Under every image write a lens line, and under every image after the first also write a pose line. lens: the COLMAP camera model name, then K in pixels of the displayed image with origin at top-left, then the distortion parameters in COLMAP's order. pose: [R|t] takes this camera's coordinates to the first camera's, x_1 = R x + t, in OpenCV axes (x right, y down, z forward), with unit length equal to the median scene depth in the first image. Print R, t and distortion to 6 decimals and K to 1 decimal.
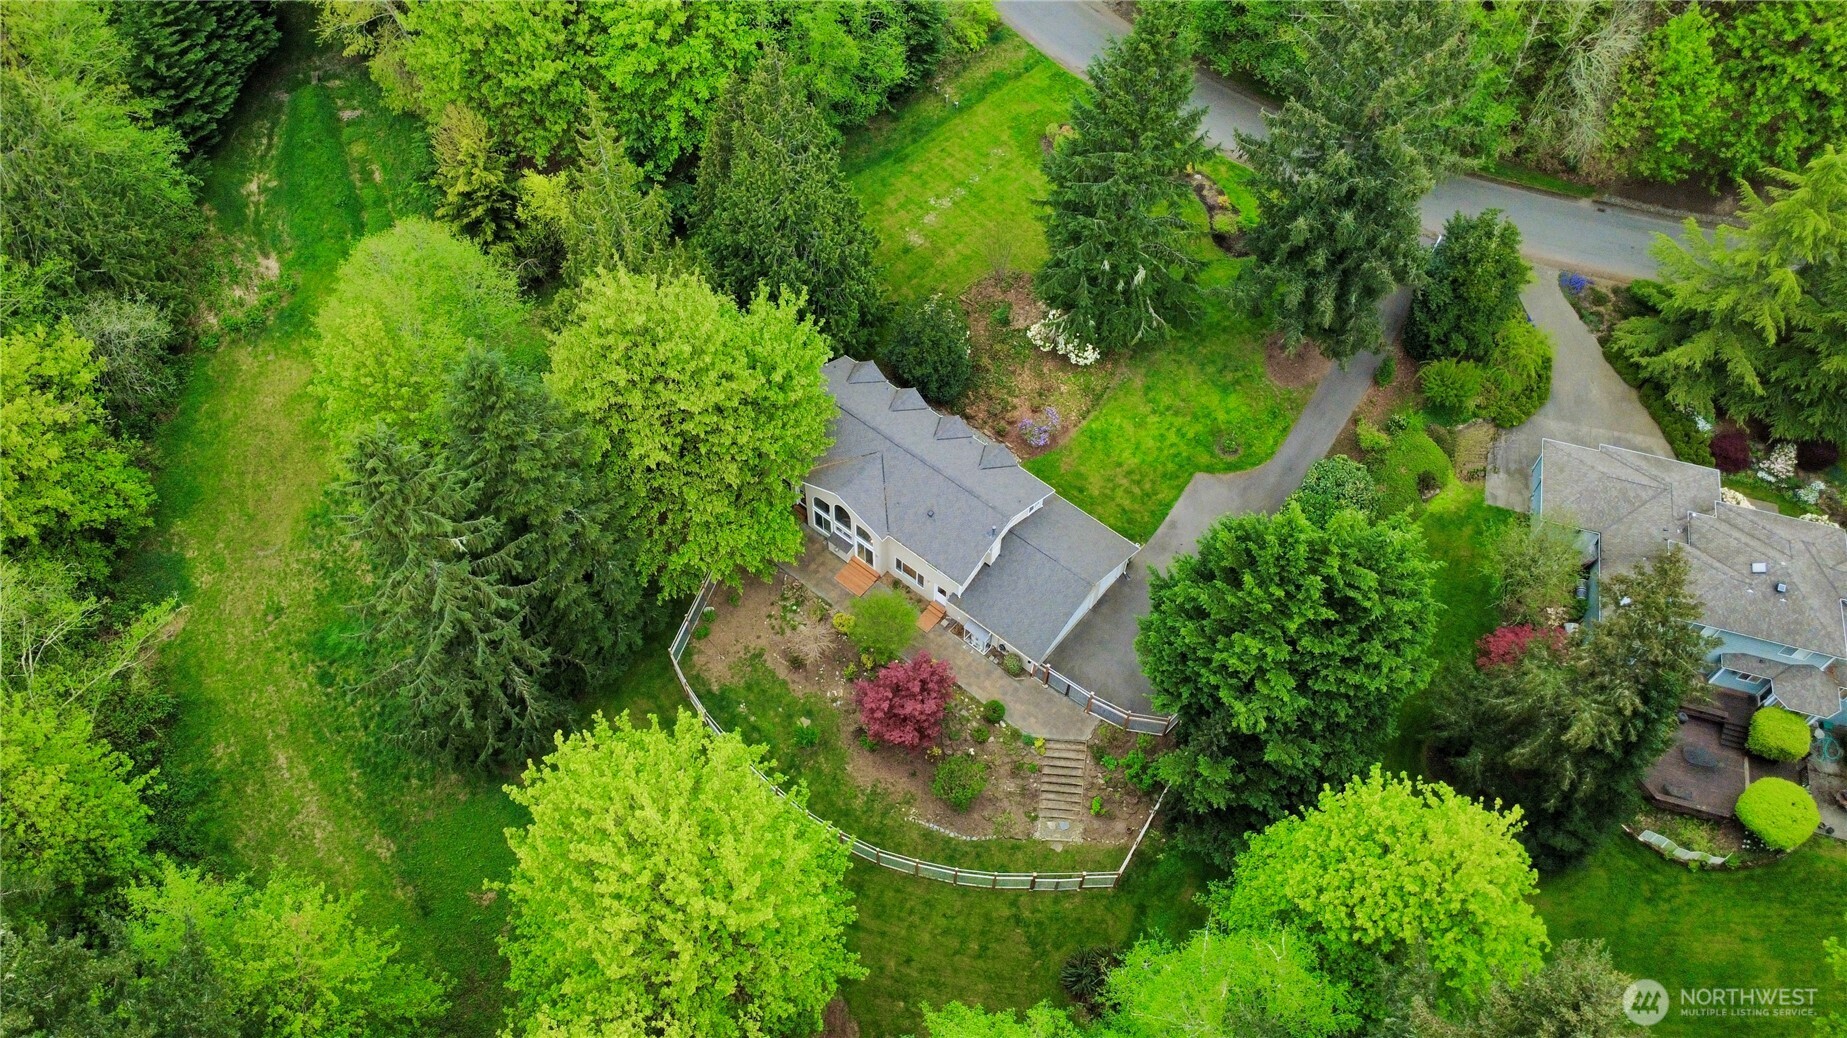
lens RADIAL K [[1345.4, 0, 923.5], [0, 1345.4, 519.0], [0, 0, 1]] dist [-0.004235, 0.005237]
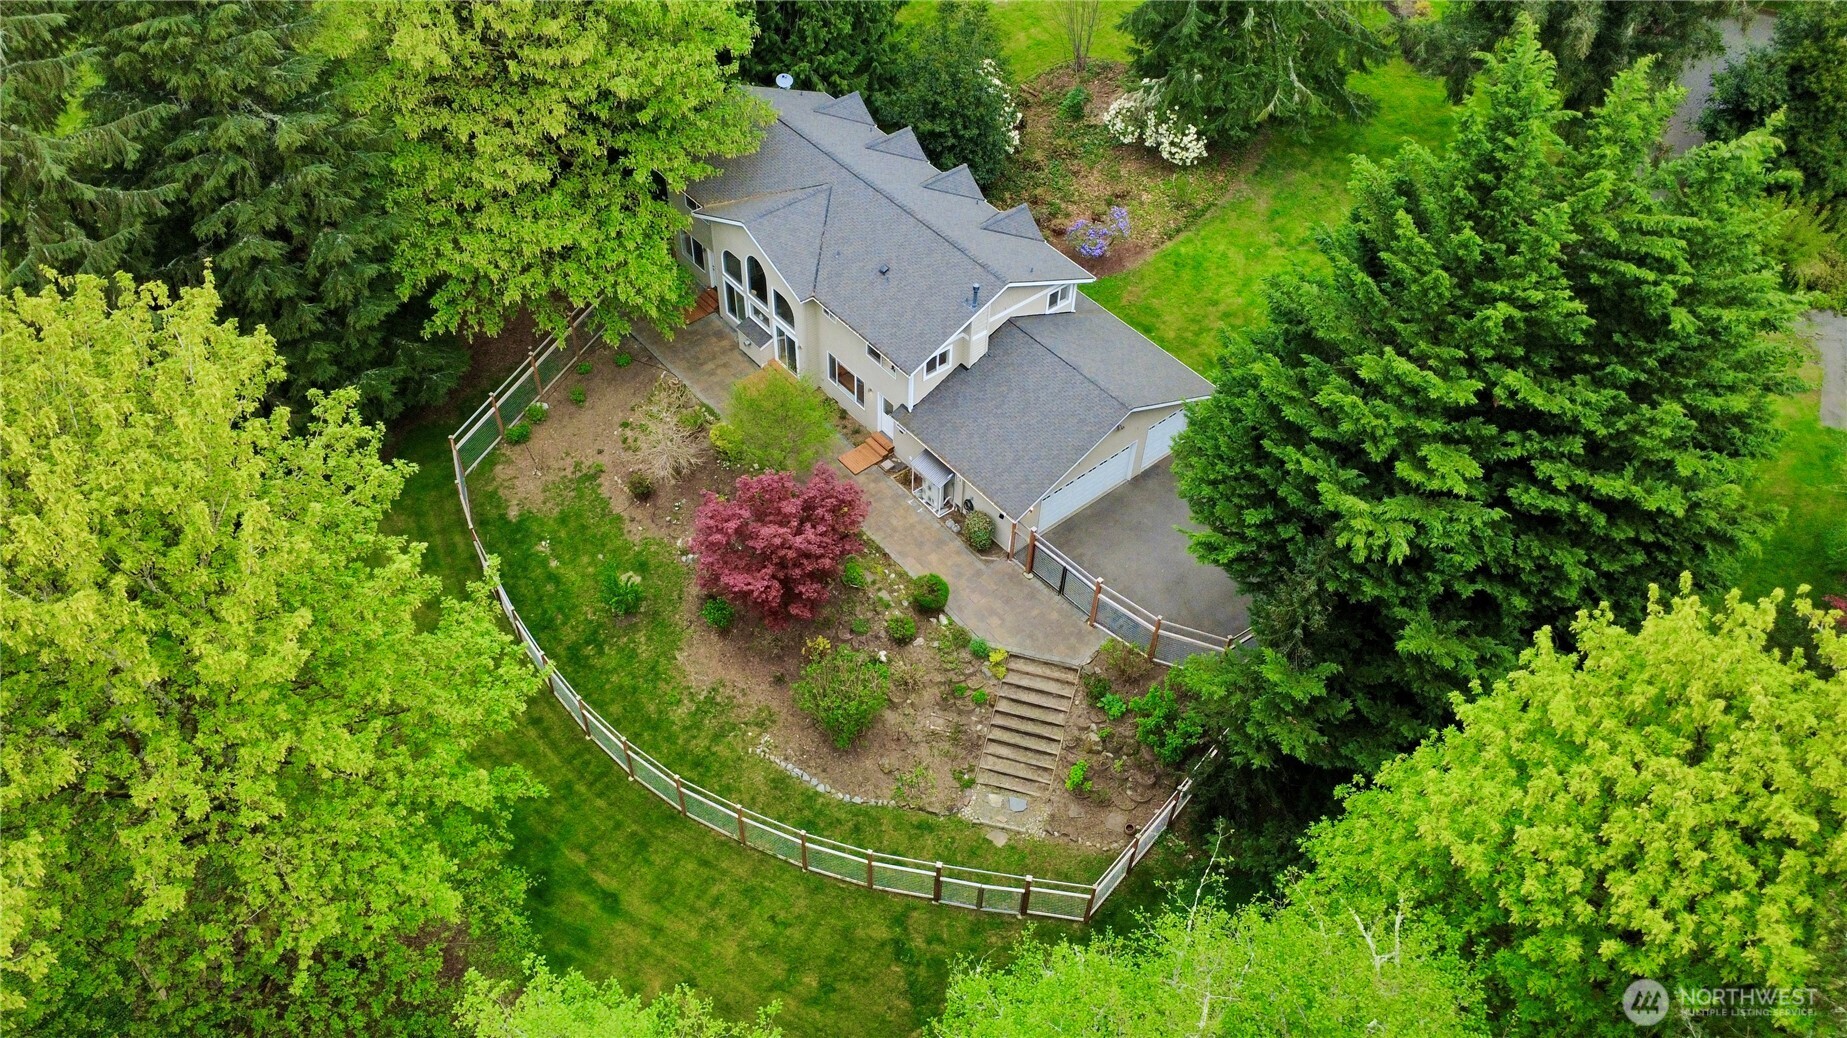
lens RADIAL K [[1345.4, 0, 923.5], [0, 1345.4, 519.0], [0, 0, 1]] dist [-0.004235, 0.005237]
pose [[0.982285, 0.142339, -0.121888, 0.116072], [-0.157739, 0.979185, -0.127731, 0.186500], [0.101170, 0.144695, 0.984291, 0.418437]]
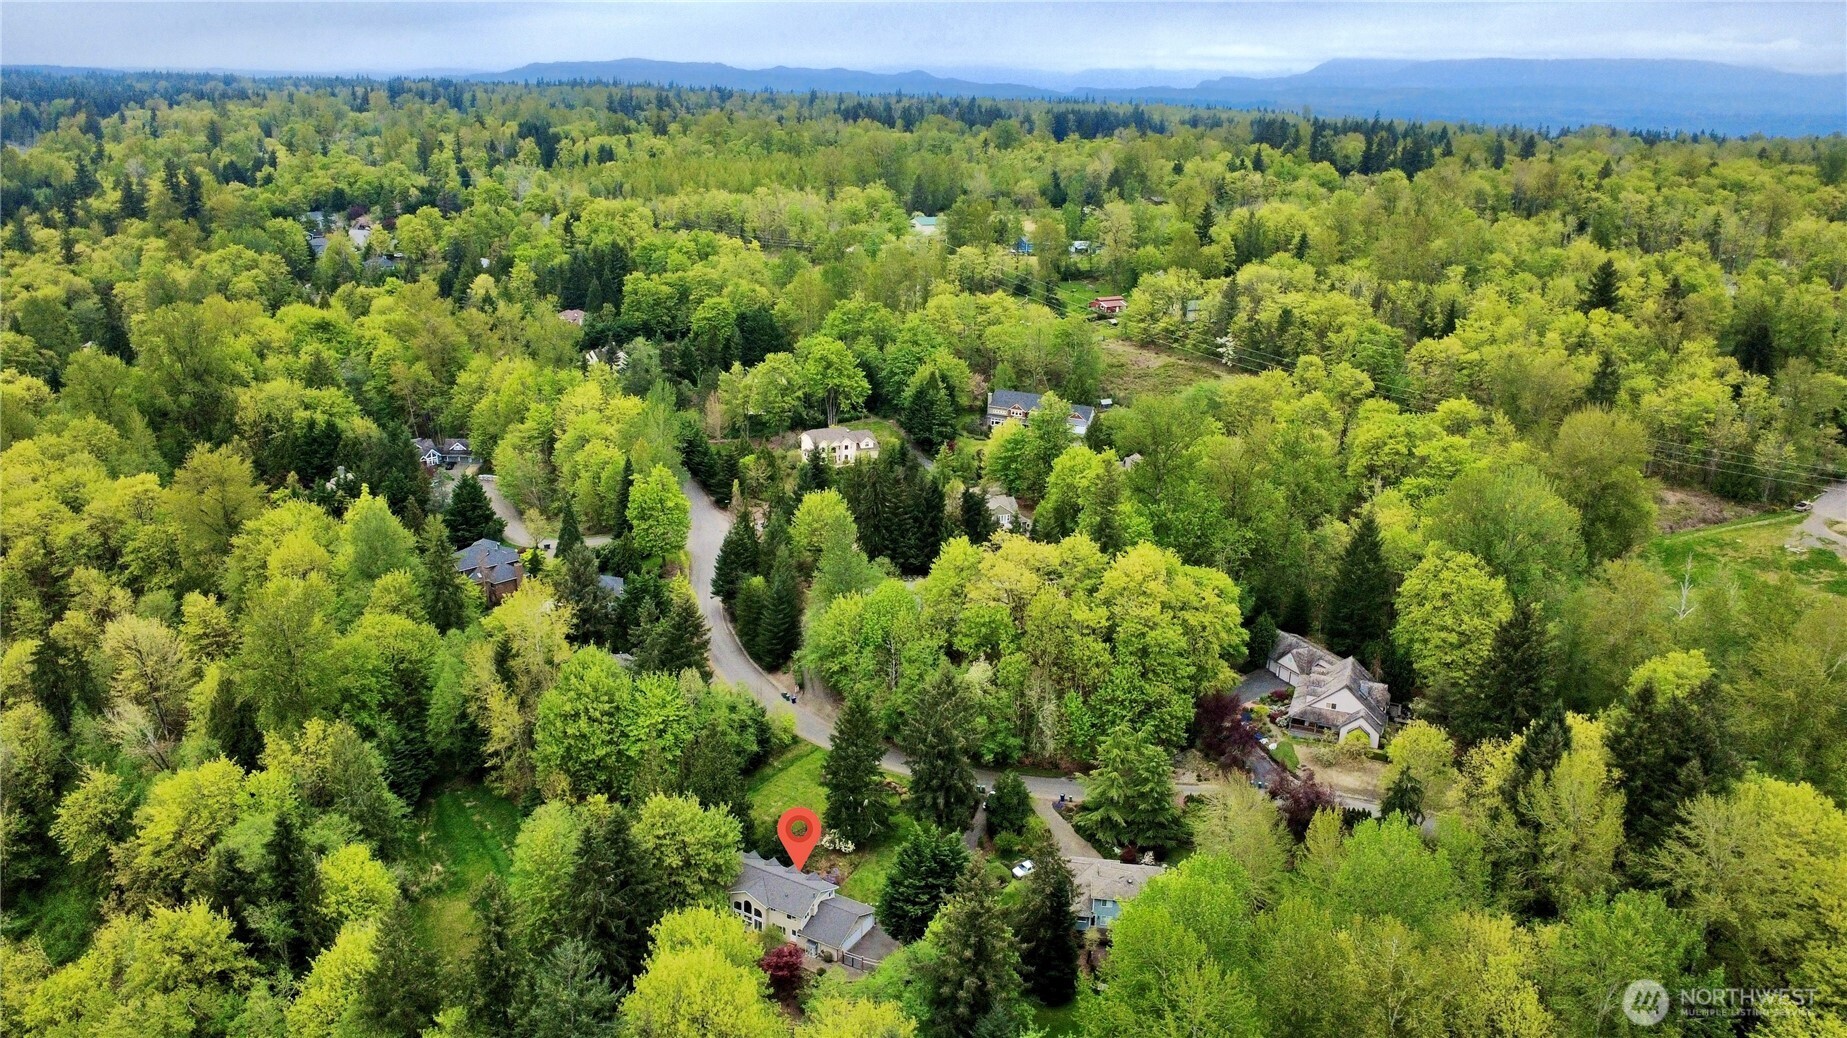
lens RADIAL K [[1345.4, 0, 923.5], [0, 1345.4, 519.0], [0, 0, 1]] dist [-0.004235, 0.005237]
pose [[0.984620, -0.043536, 0.169196, -0.129467], [0.135594, 0.801120, -0.582942, 0.880829], [-0.110168, 0.596918, 0.794702, -1.294938]]
